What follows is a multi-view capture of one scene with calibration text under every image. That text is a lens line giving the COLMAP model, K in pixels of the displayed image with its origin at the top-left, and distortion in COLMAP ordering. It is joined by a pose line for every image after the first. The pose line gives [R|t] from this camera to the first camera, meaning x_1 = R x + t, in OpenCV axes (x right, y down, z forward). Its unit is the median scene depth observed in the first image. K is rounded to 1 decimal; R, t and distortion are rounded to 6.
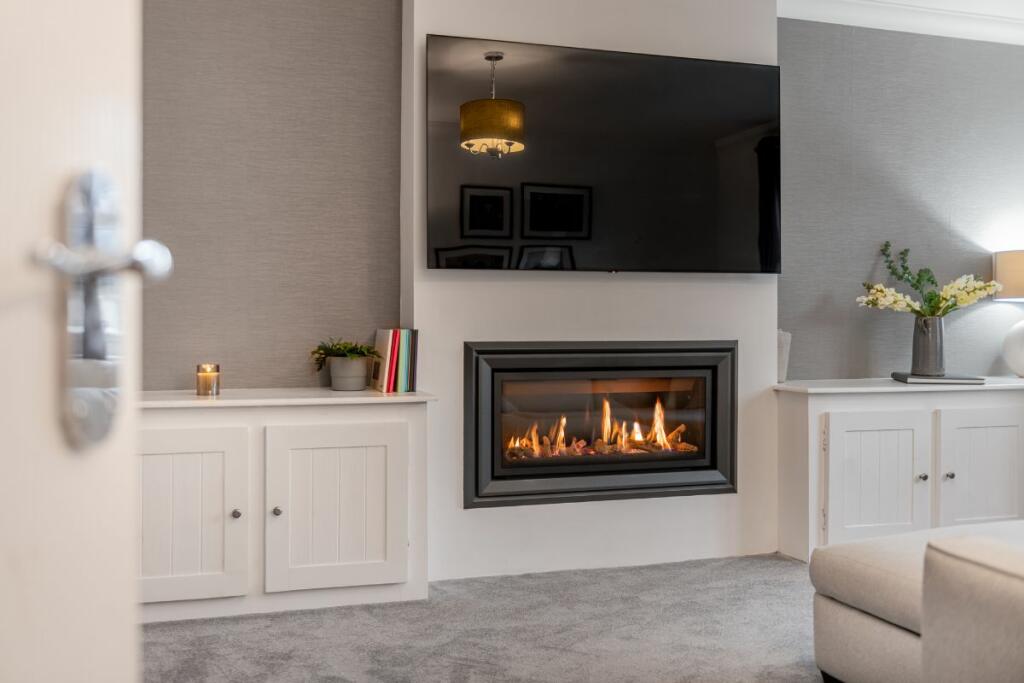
lens RADIAL K [[949.0, 0, 512.0], [0, 949.0, 341.5], [0, 0, 1]] dist [0.007817, 0.001356]
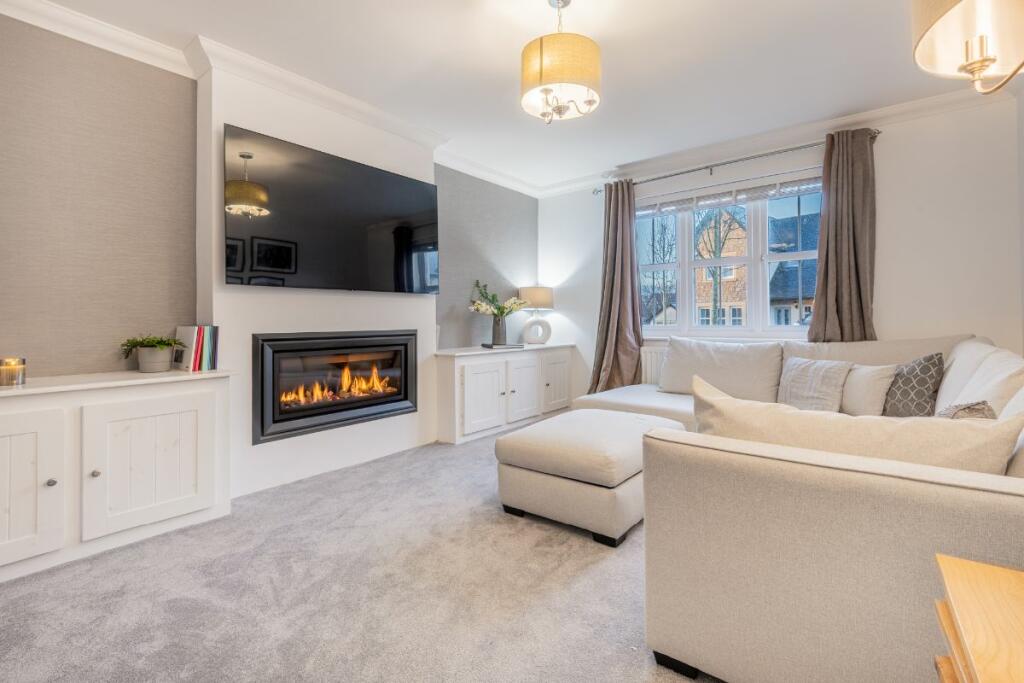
lens RADIAL K [[453.7, 0, 514.5], [0, 453.7, 317.9], [0, 0, 1]] dist [-0.001149, -0.000792]
pose [[0.823914, -0.005261, 0.566691, -0.113848], [0.020687, 0.999570, -0.020796, -0.001463], [-0.566337, 0.028857, 0.823668, 0.169551]]
